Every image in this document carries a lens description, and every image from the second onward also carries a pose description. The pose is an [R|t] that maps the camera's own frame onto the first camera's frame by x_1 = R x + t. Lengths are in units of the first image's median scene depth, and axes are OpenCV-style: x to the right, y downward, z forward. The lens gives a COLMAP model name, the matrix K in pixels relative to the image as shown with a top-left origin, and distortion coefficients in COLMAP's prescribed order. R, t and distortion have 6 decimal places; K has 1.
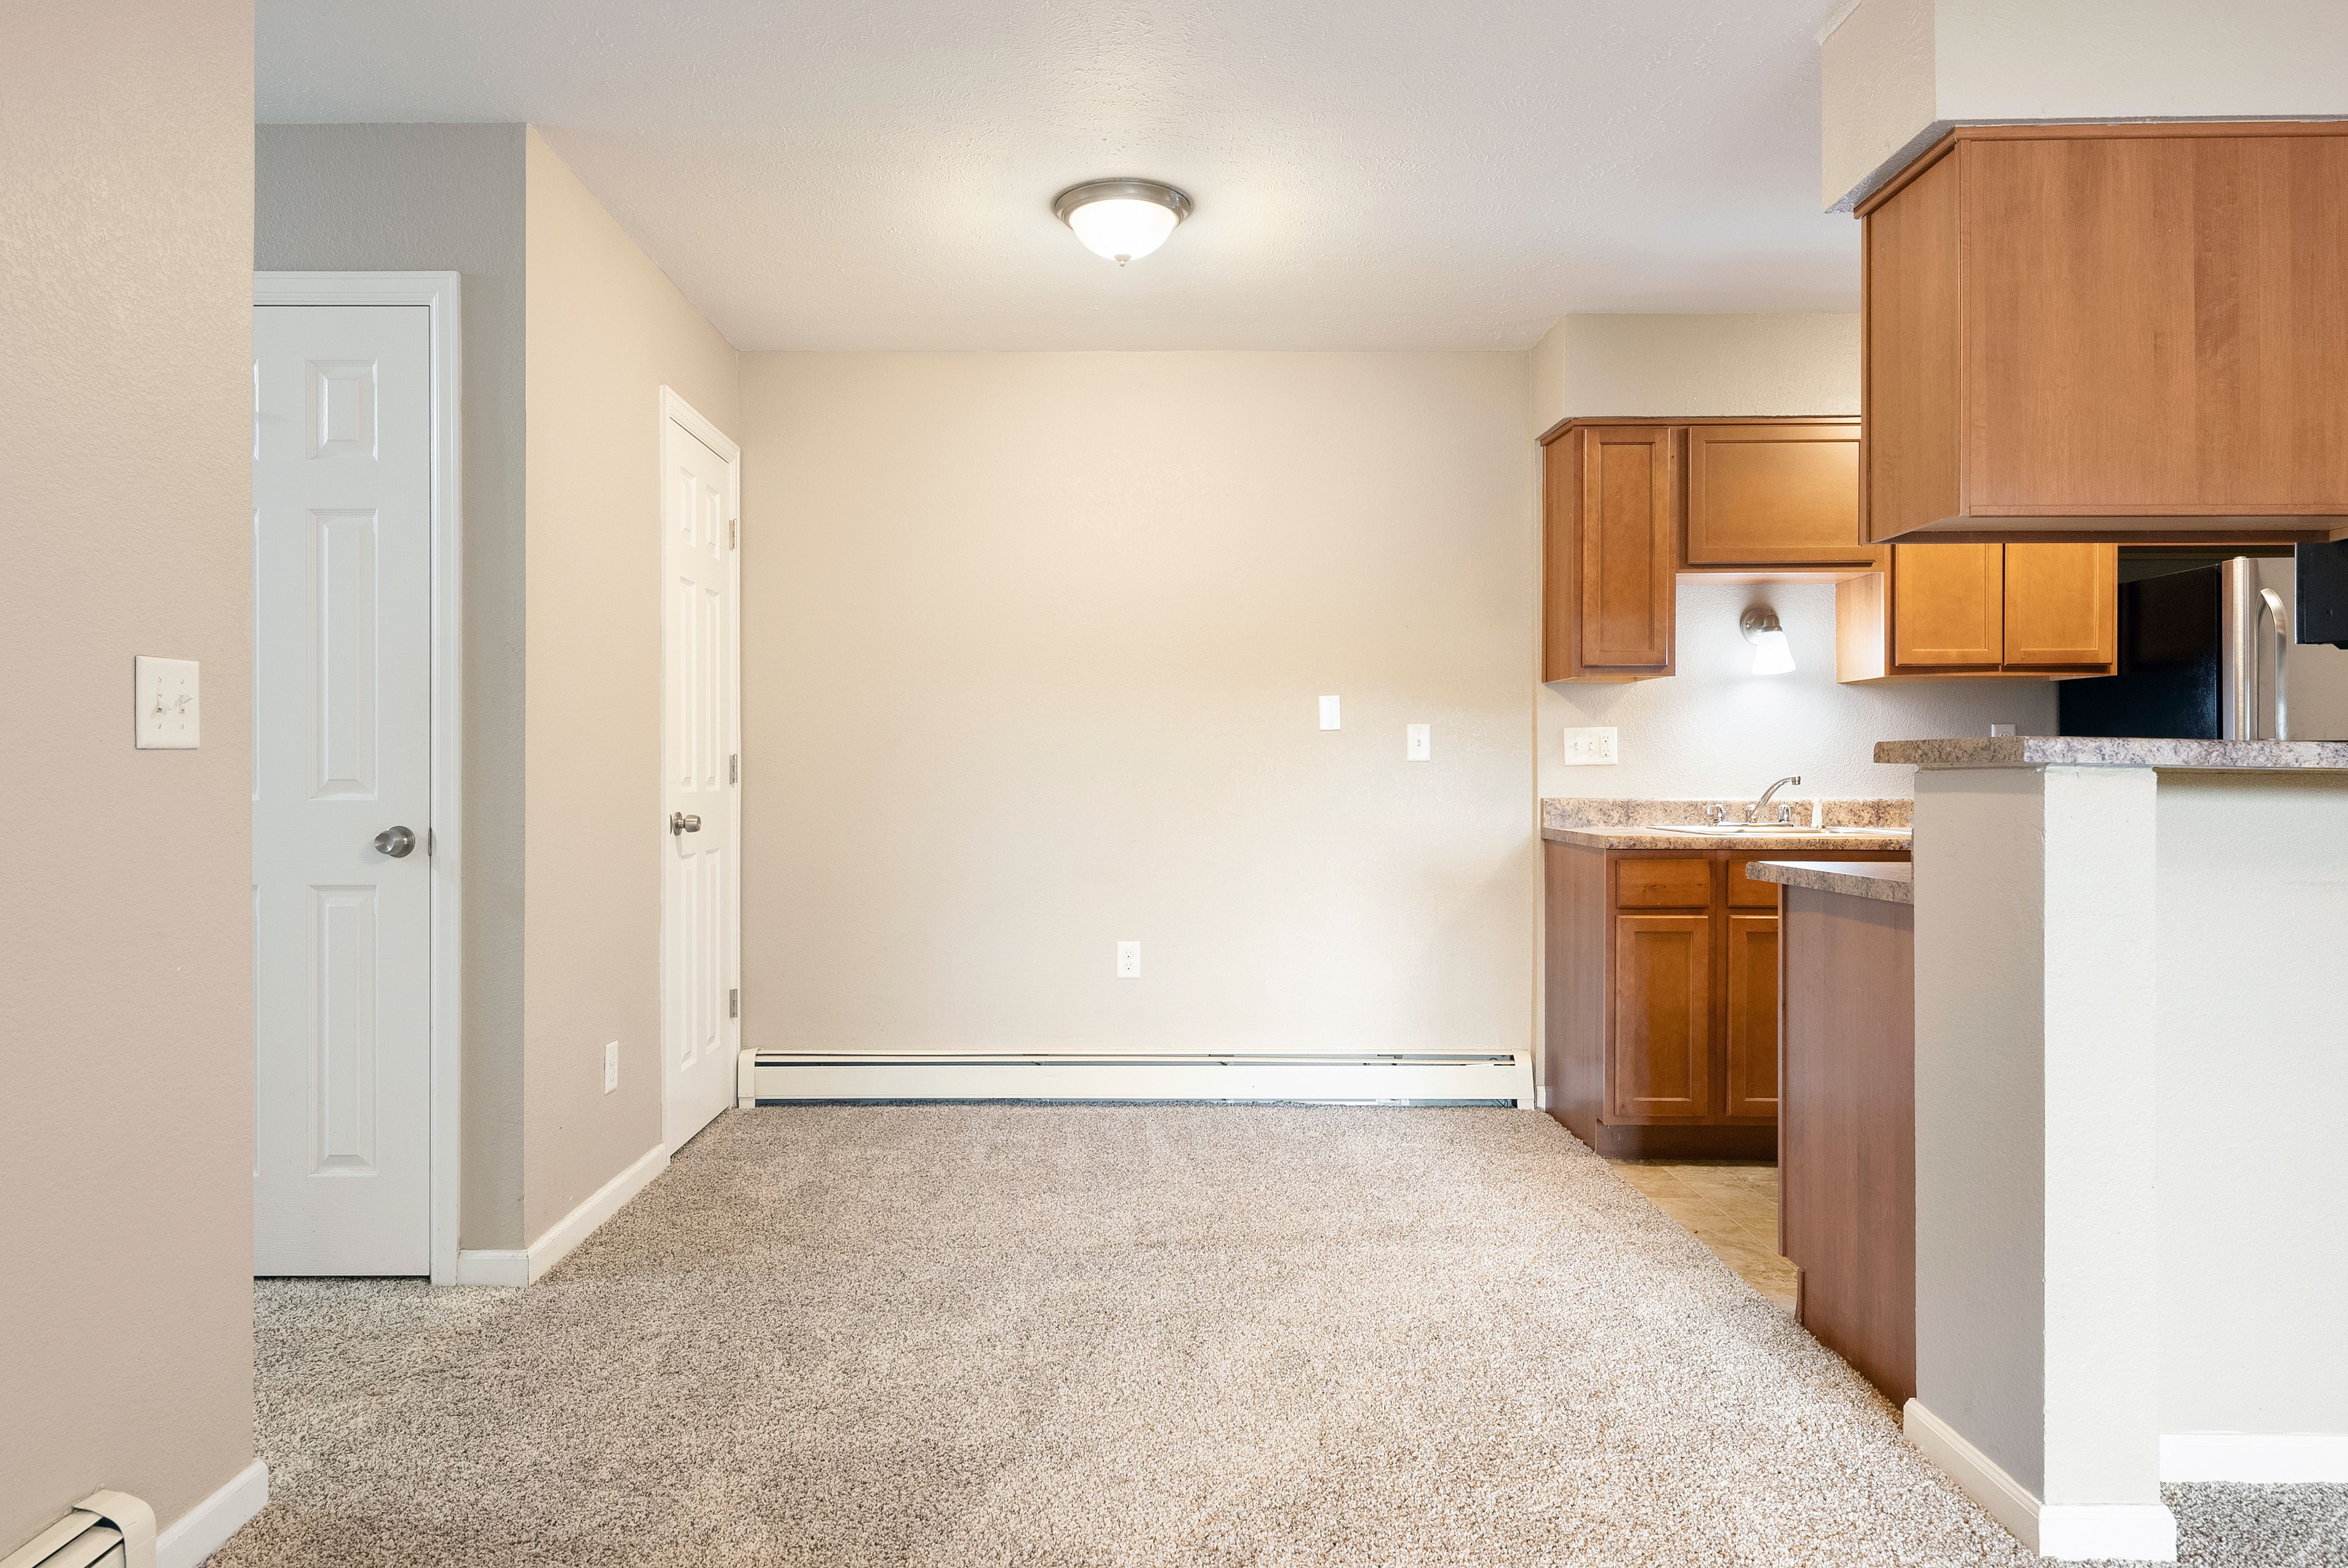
lens RADIAL K [[1434.8, 0, 1134.0], [0, 1434.8, 784.2], [0, 0, 1]] dist [0.006885, -0.000843]
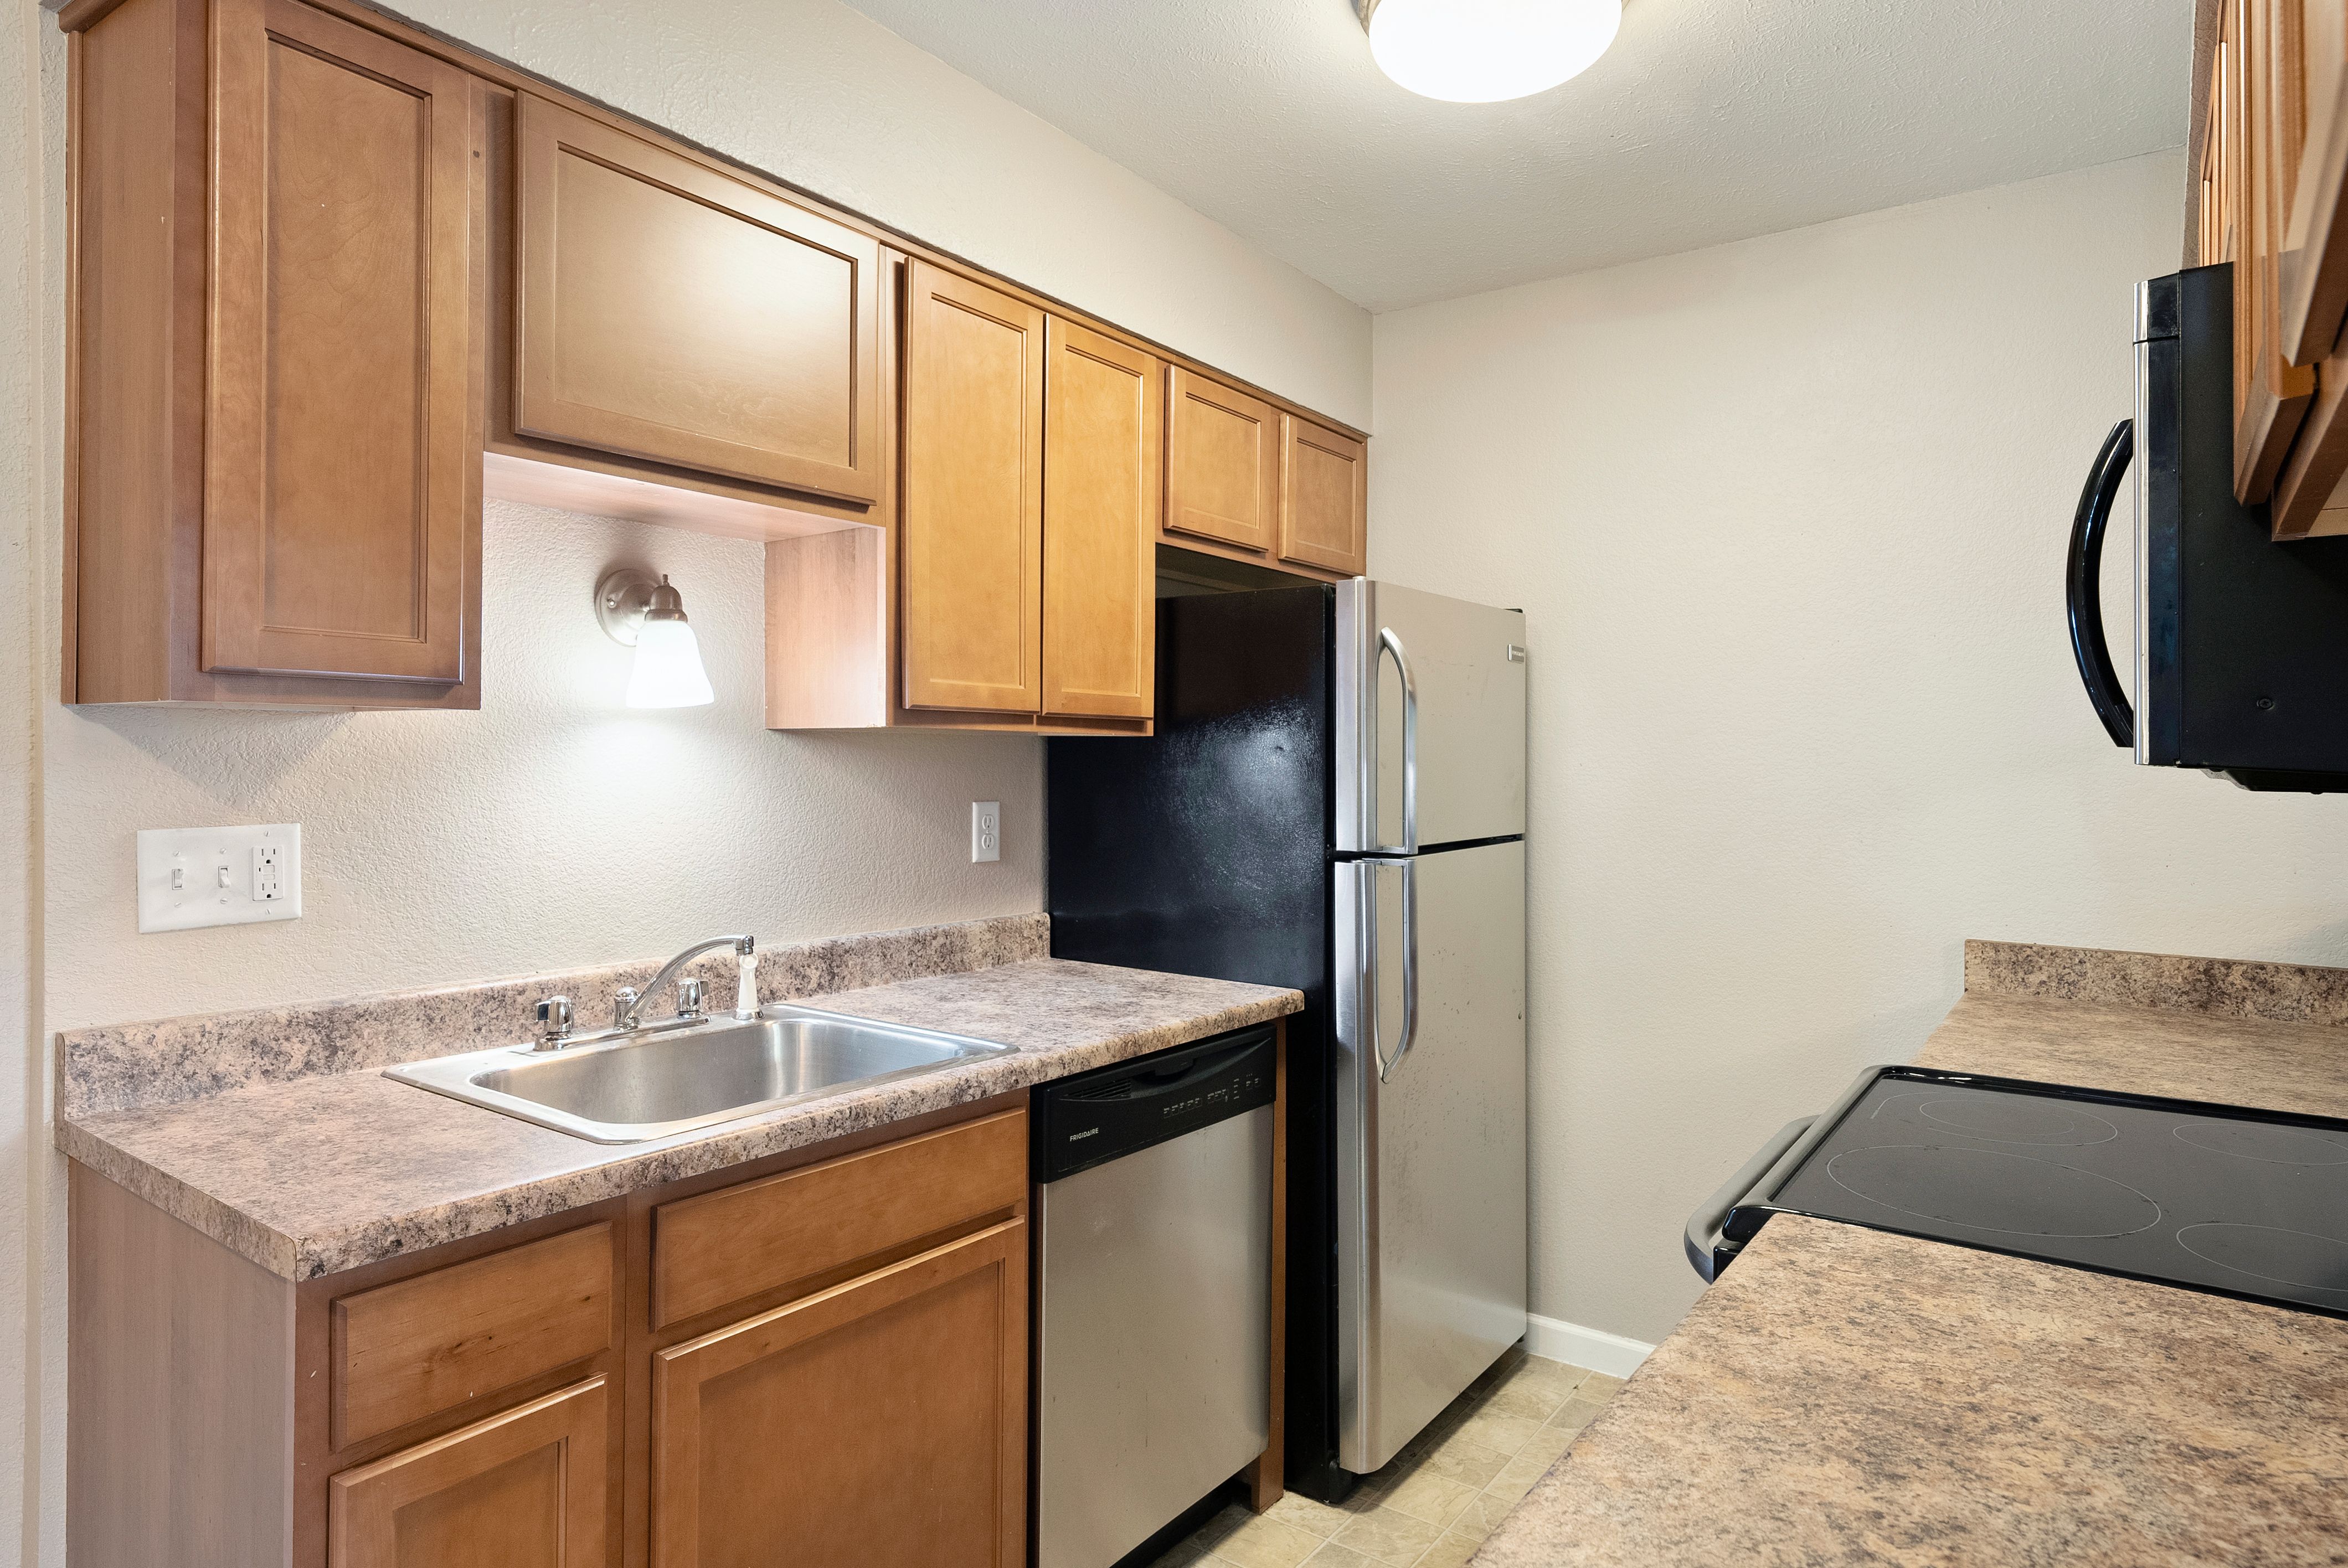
lens RADIAL K [[1326.0, 0, 1184.1], [0, 1326.0, 765.3], [0, 0, 1]] dist [0.000749, 0.000202]
pose [[0.579641, 0.005411, 0.814854, 0.194433], [-0.004107, 0.999985, -0.003719, -0.060476], [-0.814862, -0.001191, 0.579654, 0.639434]]
